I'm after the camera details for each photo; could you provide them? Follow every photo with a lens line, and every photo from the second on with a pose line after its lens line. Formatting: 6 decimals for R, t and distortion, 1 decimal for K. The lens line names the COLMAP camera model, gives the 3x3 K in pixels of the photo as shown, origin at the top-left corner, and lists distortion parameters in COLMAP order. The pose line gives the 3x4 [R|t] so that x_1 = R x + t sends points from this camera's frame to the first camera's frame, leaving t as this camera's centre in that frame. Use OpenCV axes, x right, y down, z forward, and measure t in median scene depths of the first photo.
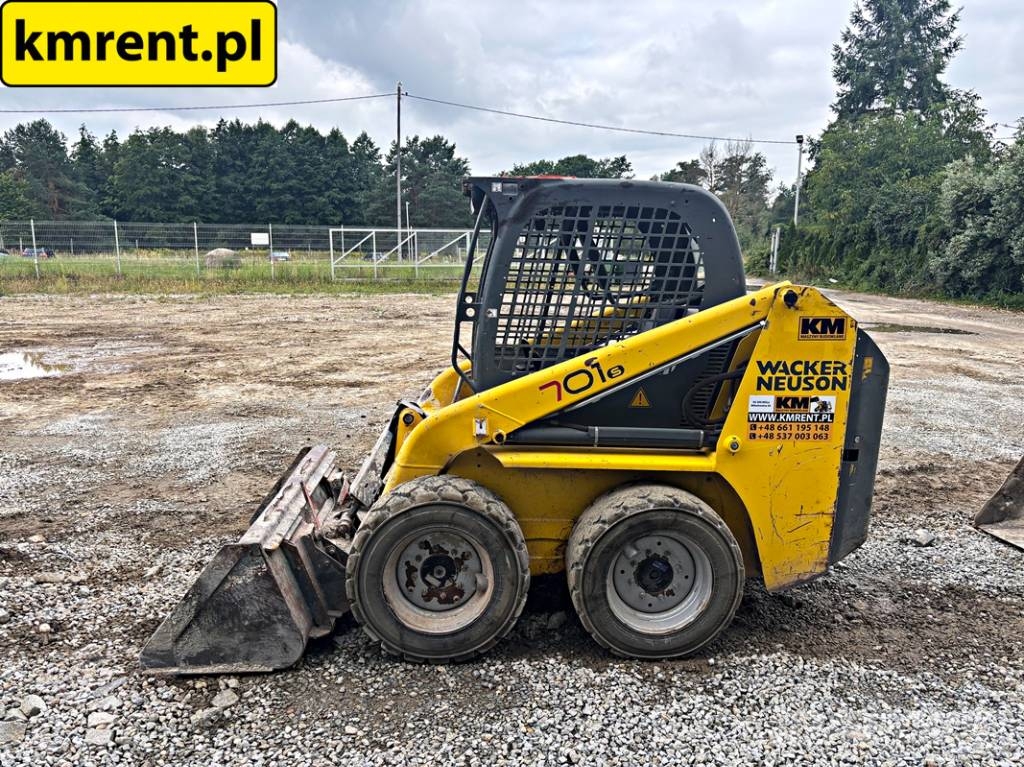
lens RADIAL K [[783.2, 0, 515.8], [0, 783.2, 385.8], [0, 0, 1]] dist [0.020129, -0.009329]
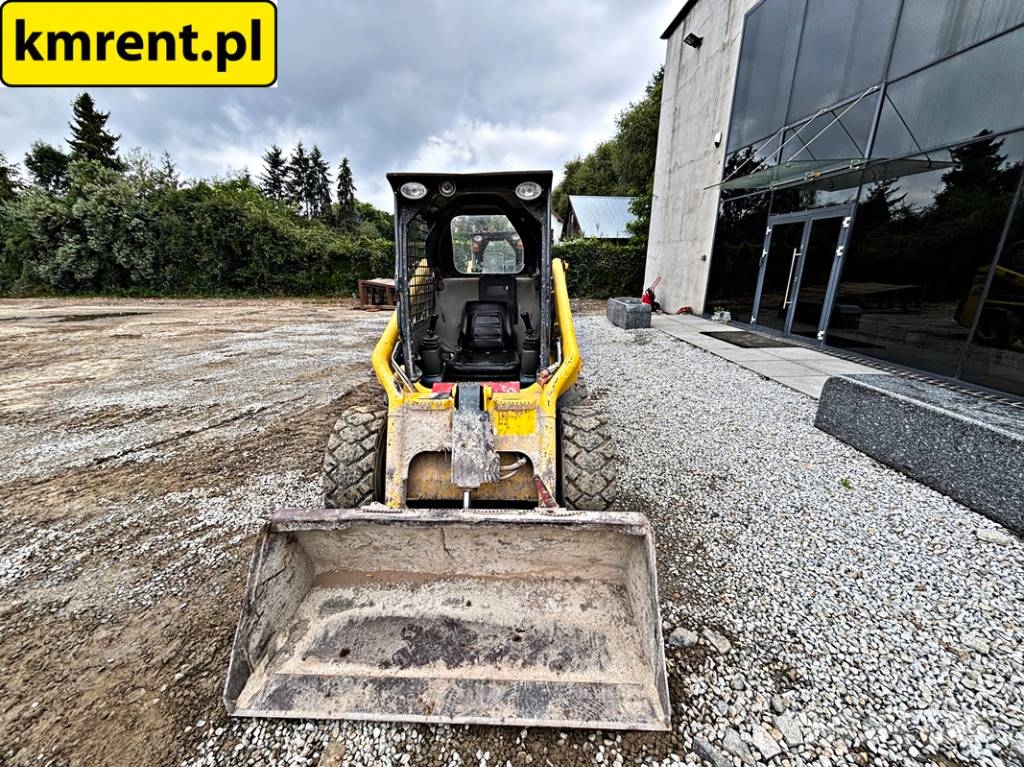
lens RADIAL K [[415.9, 0, 510.1], [0, 415.9, 382.8], [0, 0, 1]] dist [0.002333, -0.000153]
pose [[0.097468, -0.290426, 0.951921, -0.776927], [0.181019, 0.945694, 0.269991, -0.139913], [-0.978638, 0.146000, 0.144747, 1.001643]]
